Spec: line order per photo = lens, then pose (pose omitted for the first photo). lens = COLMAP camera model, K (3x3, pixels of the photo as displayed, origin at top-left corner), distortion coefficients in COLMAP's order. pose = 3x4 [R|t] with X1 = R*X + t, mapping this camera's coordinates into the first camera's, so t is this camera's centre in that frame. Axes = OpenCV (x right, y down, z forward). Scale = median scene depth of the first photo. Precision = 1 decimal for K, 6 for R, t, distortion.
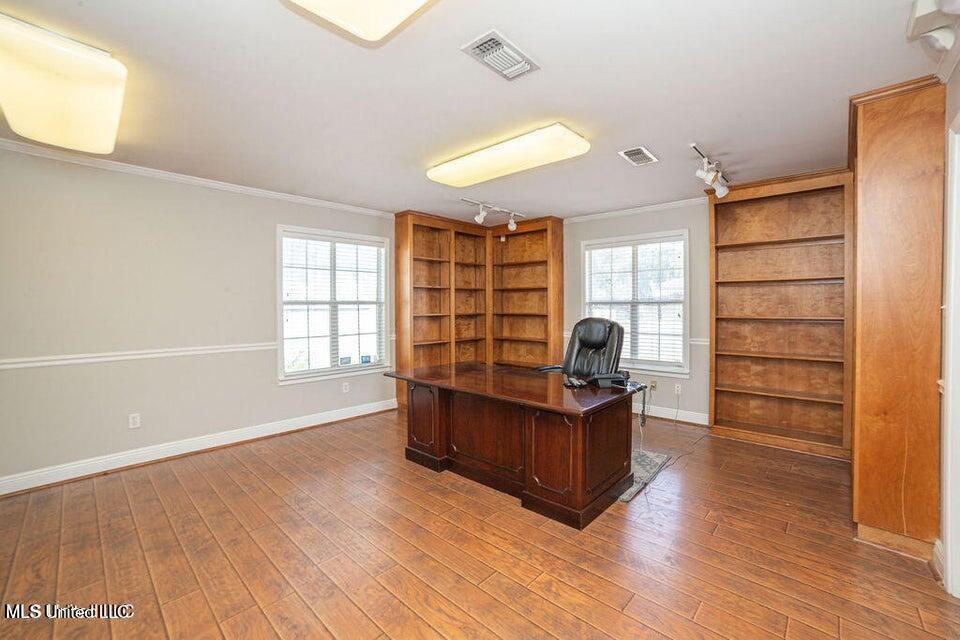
lens RADIAL K [[395.0, 0, 485.4], [0, 395.0, 317.6], [0, 0, 1]] dist [-0.035357, 0.001282]
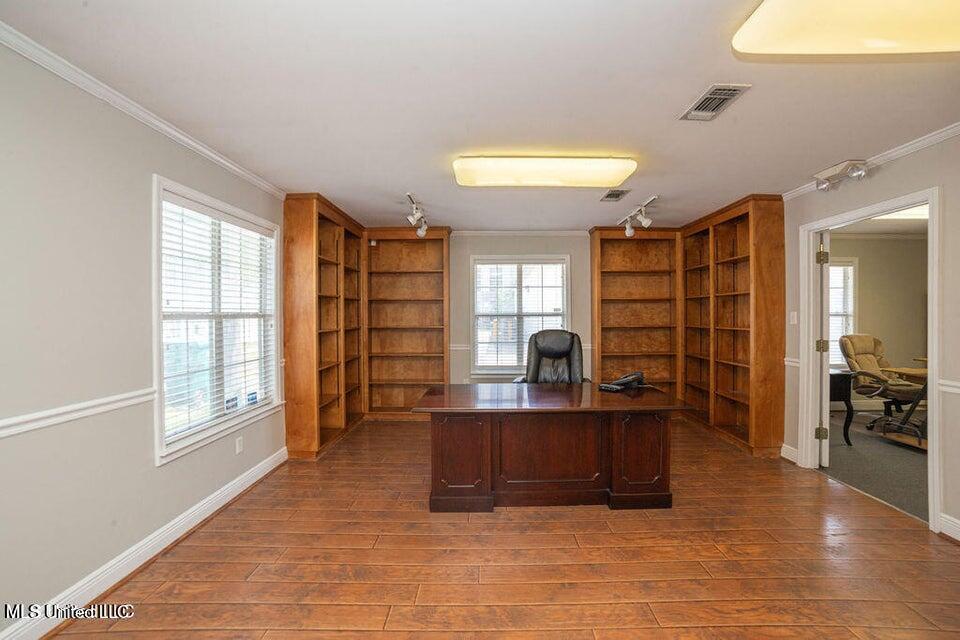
lens RADIAL K [[395.0, 0, 483.3], [0, 395.0, 317.6], [0, 0, 1]] dist [-0.035357, 0.001282]
pose [[0.741942, -0.005449, 0.670442, -0.477972], [0.025703, 0.999463, -0.020321, -0.010515], [-0.669971, 0.032310, 0.741684, 0.243980]]
